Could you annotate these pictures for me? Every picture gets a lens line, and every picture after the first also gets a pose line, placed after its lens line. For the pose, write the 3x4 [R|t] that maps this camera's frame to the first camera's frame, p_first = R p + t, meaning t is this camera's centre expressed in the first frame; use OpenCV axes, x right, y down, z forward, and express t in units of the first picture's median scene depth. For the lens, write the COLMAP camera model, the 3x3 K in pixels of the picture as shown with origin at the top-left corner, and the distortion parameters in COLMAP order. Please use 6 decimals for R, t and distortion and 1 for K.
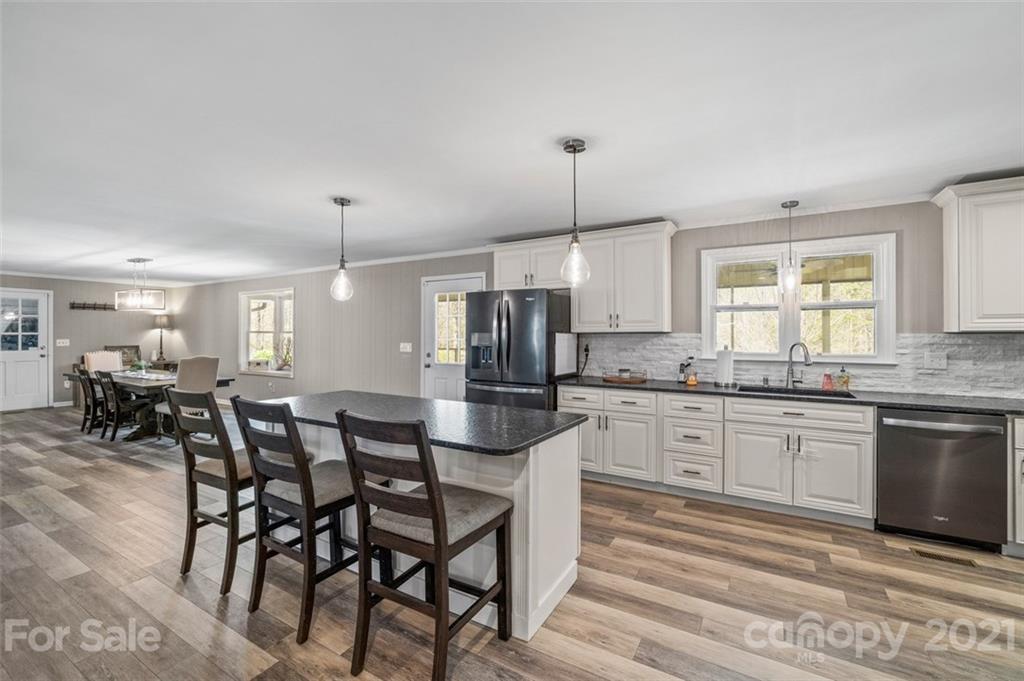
lens RADIAL K [[438.8, 0, 498.3], [0, 438.8, 335.2], [0, 0, 1]] dist [-0.003407, 0.000312]
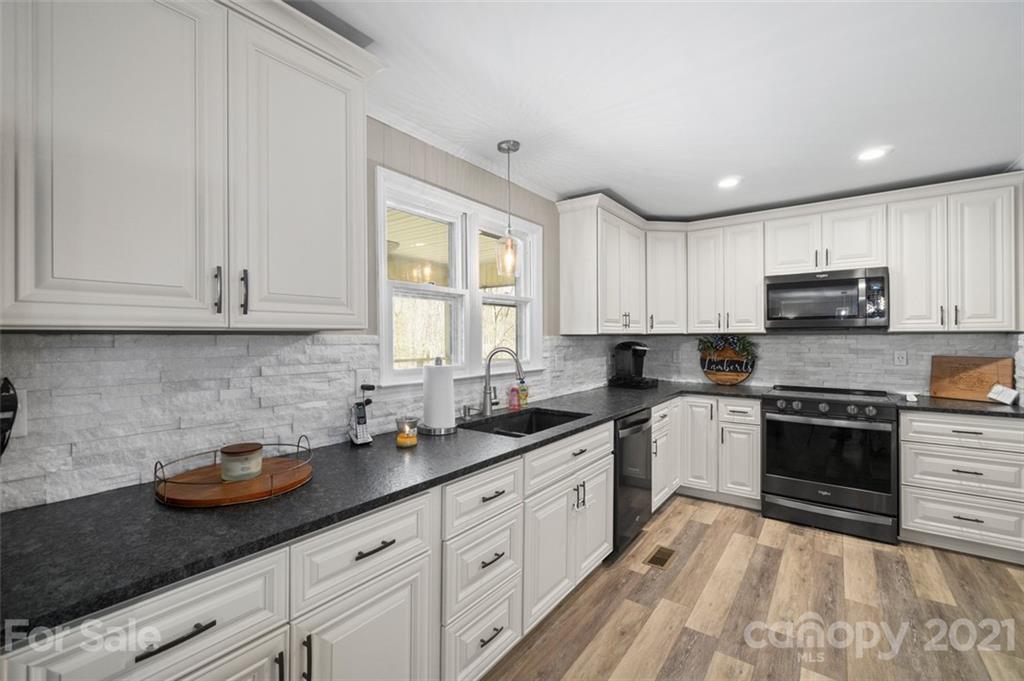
lens RADIAL K [[438.8, 0, 511.5], [0, 438.8, 337.2], [0, 0, 1]] dist [-0.003407, 0.000312]
pose [[0.078124, 0.001317, 0.996943, -0.017073], [0.006879, 0.999975, -0.001860, 0.000612], [-0.996920, 0.007003, 0.078113, 1.067588]]
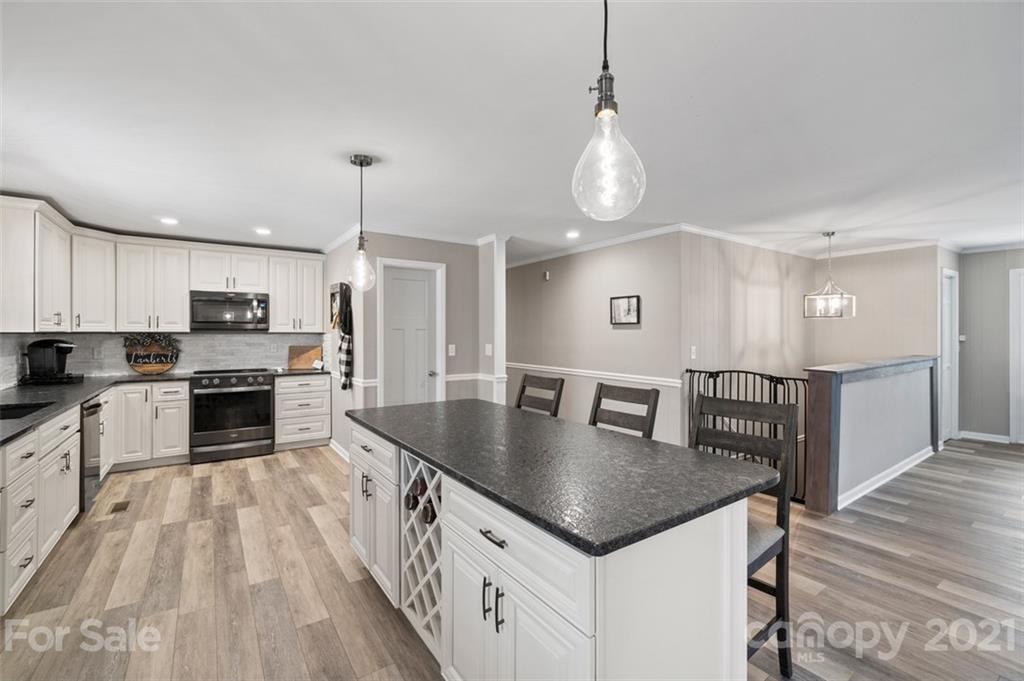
lens RADIAL K [[438.8, 0, 506.7], [0, 438.8, 334.3], [0, 0, 1]] dist [-0.003407, 0.000312]
pose [[-0.915858, 0.000310, 0.401503, -0.464499], [0.001475, 0.999996, 0.002592, -0.003129], [-0.401500, 0.002966, -0.915854, 1.459833]]
